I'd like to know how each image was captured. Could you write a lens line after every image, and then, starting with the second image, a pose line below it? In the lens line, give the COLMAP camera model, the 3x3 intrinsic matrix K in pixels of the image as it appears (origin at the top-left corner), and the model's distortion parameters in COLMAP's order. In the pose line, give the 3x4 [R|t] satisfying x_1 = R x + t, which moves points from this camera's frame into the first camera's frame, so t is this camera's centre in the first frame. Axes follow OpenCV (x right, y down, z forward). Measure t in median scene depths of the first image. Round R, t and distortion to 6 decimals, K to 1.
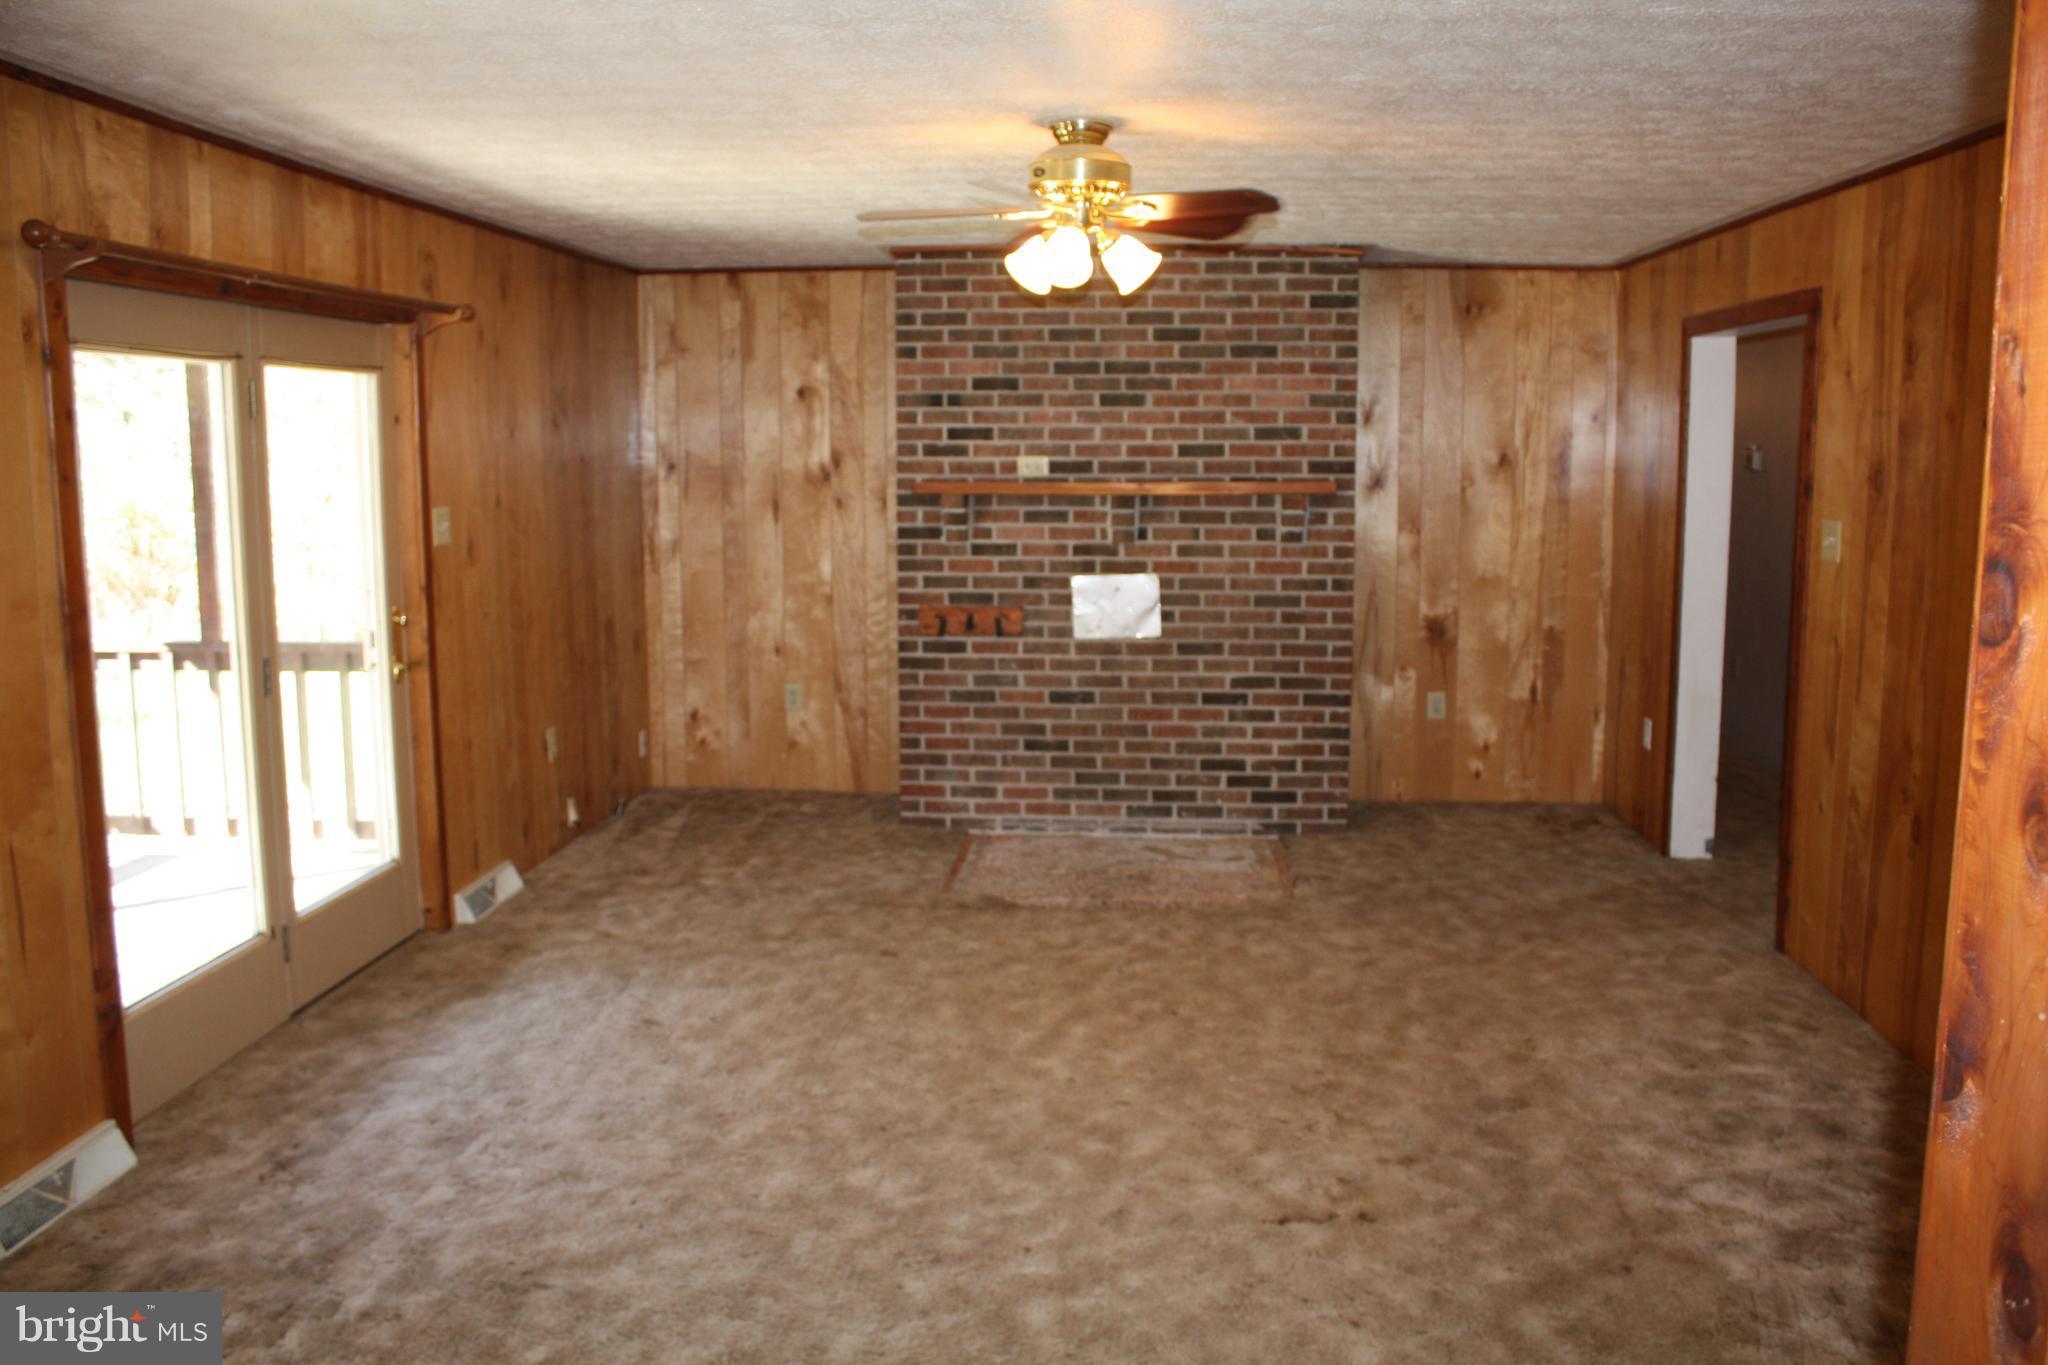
lens RADIAL K [[1702.9, 0, 1017.7], [0, 1702.9, 691.9], [0, 0, 1]] dist [-0.177967, 0.144077]
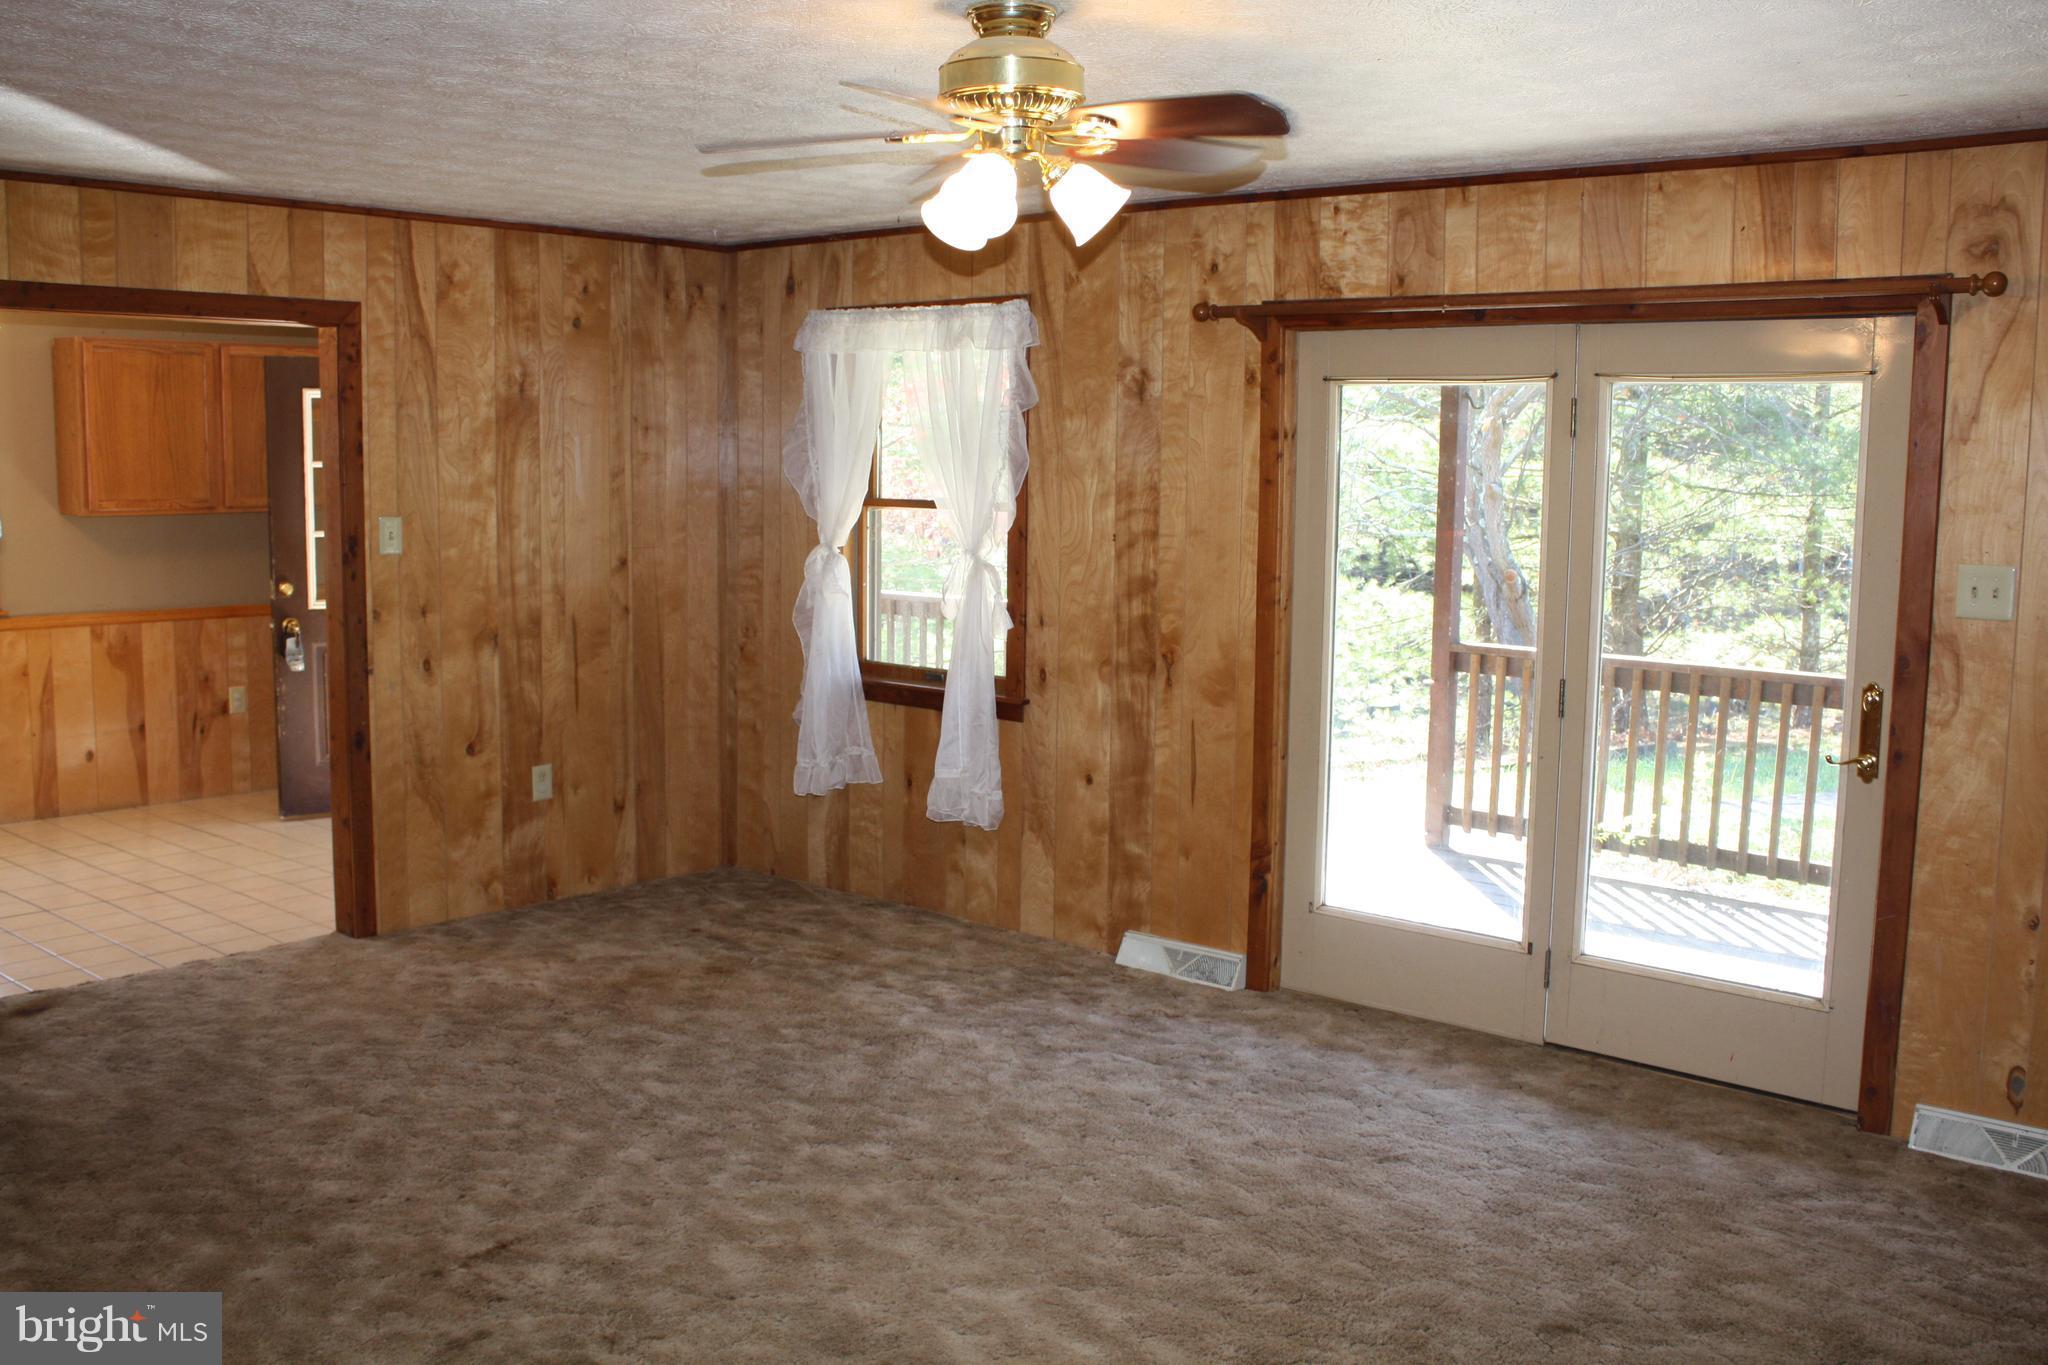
lens RADIAL K [[1893.9, 0, 1025.6], [0, 1893.9, 645.5], [0, 0, 1]] dist [-0.142484, 0.136122]
pose [[-0.602546, 0.074549, -0.794595, 0.486916], [-0.129491, 0.973303, 0.189509, -0.162807], [0.787509, 0.217081, -0.576806, 1.074097]]
